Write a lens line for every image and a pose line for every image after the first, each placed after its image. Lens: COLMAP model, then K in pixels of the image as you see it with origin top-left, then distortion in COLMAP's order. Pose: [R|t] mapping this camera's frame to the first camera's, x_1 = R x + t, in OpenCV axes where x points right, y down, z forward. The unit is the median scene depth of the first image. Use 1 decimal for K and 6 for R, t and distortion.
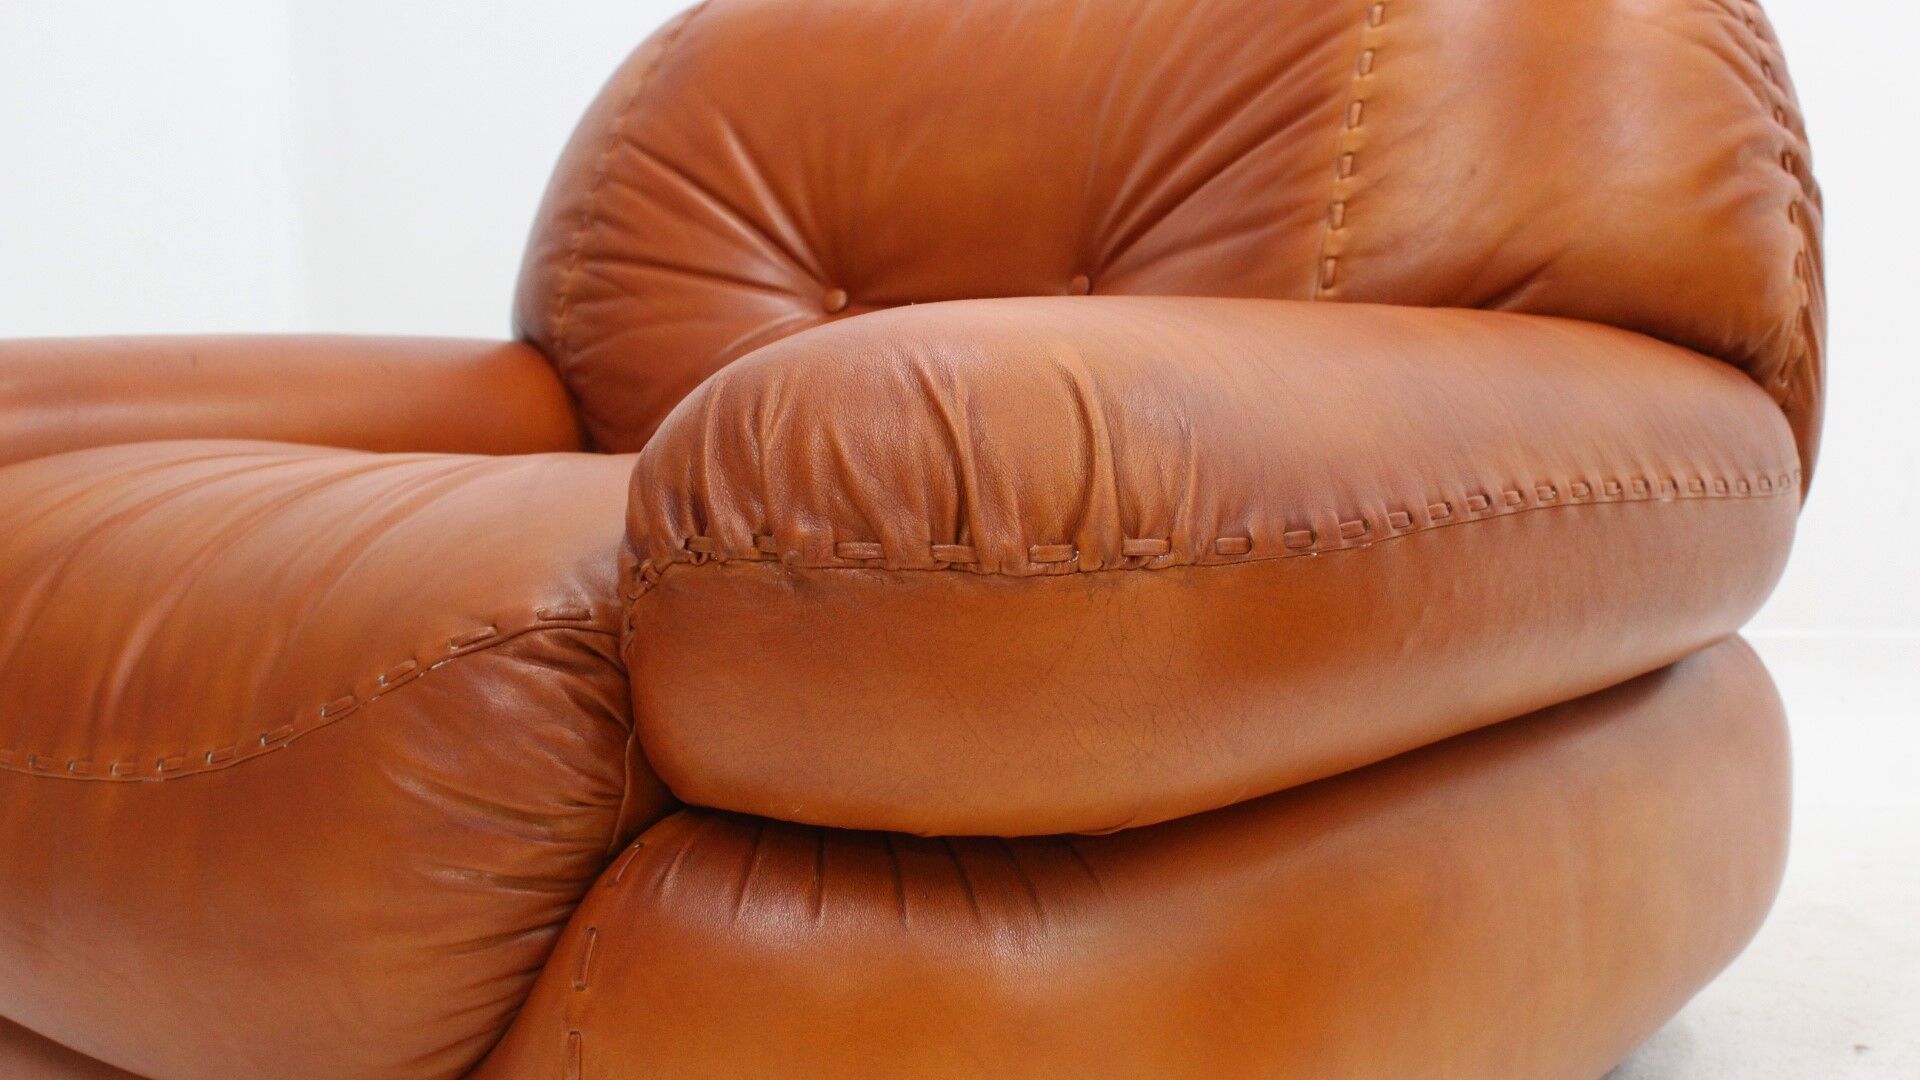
lens RADIAL K [[2052.8, 0, 968.2], [0, 2052.8, 531.5], [0, 0, 1]] dist [-0.107317, 0.000000]
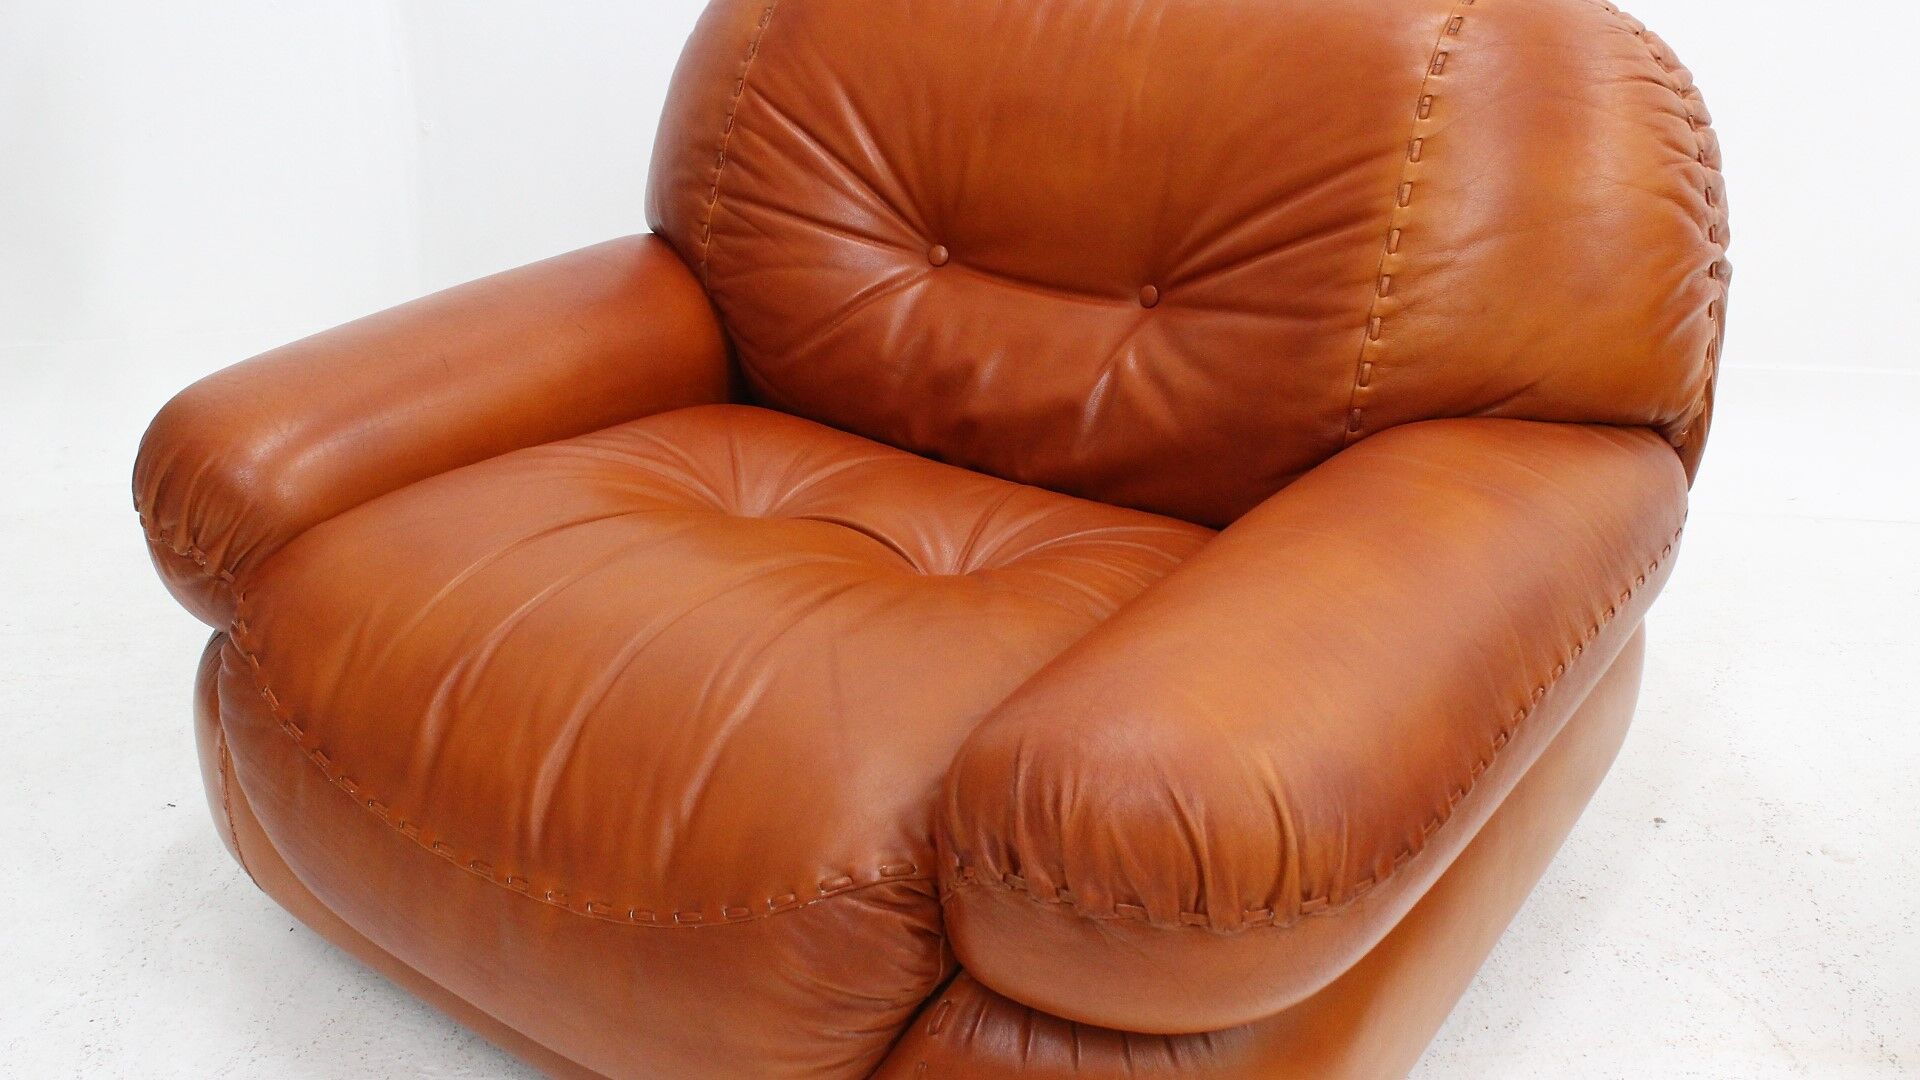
lens RADIAL K [[1750.4, 0, 952.5], [0, 1750.4, 554.9], [0, 0, 1]] dist [-0.135383, 0.000000]
pose [[0.998549, -0.005781, 0.053541, -0.225016], [-0.013216, 0.937508, 0.347713, -0.611420], [-0.052206, -0.347916, 0.936071, -0.099631]]
